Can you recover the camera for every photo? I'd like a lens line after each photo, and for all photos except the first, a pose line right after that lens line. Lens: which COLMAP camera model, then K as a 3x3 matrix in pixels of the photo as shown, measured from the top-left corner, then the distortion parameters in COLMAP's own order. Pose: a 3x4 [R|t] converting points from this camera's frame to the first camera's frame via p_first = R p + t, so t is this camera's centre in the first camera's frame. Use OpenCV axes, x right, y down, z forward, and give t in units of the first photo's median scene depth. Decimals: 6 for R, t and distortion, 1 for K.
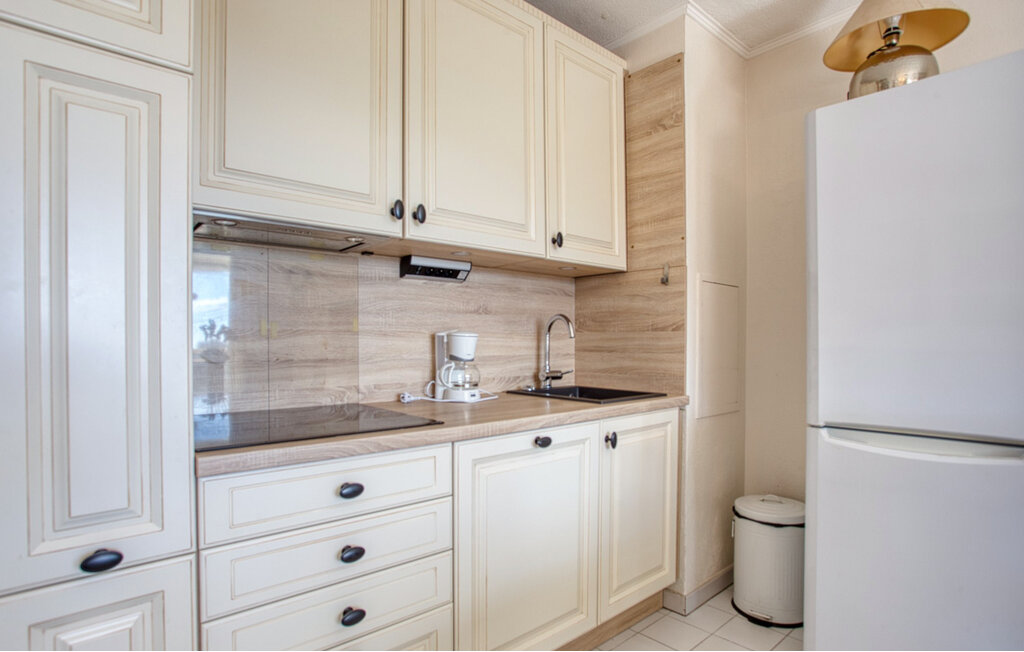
lens RADIAL K [[531.6, 0, 514.8], [0, 531.6, 331.2], [0, 0, 1]] dist [-0.007347, -0.000301]
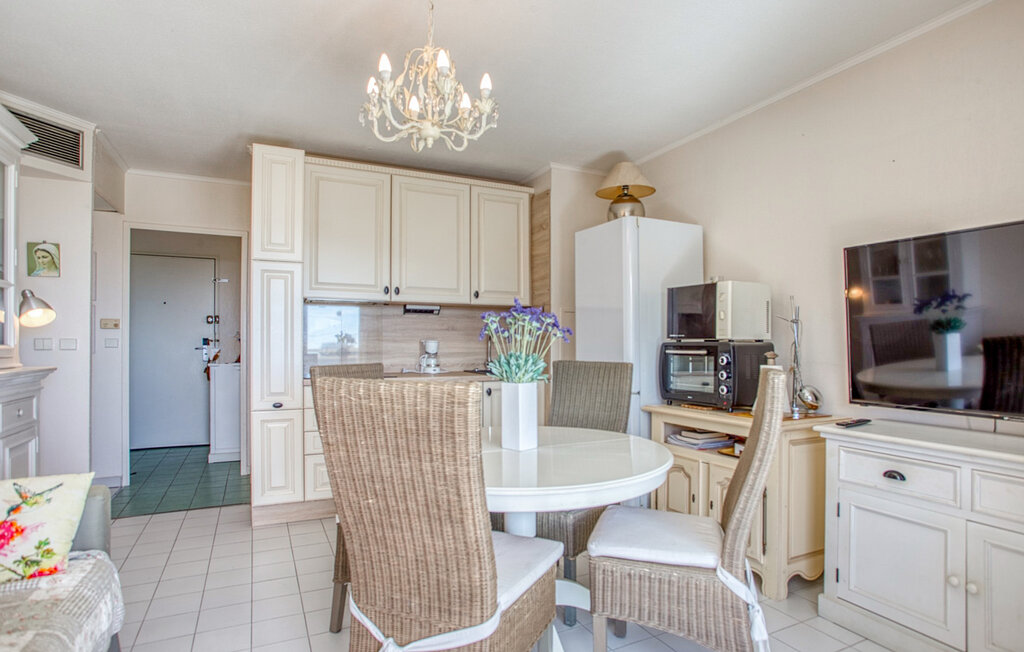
lens RADIAL K [[531.6, 0, 509.9], [0, 531.6, 332.1], [0, 0, 1]] dist [-0.007347, -0.000301]
pose [[0.954831, 0.001446, -0.297144, 0.805343], [-0.001015, 0.999998, 0.001604, -0.033307], [0.297146, -0.001230, 0.954831, -0.887272]]
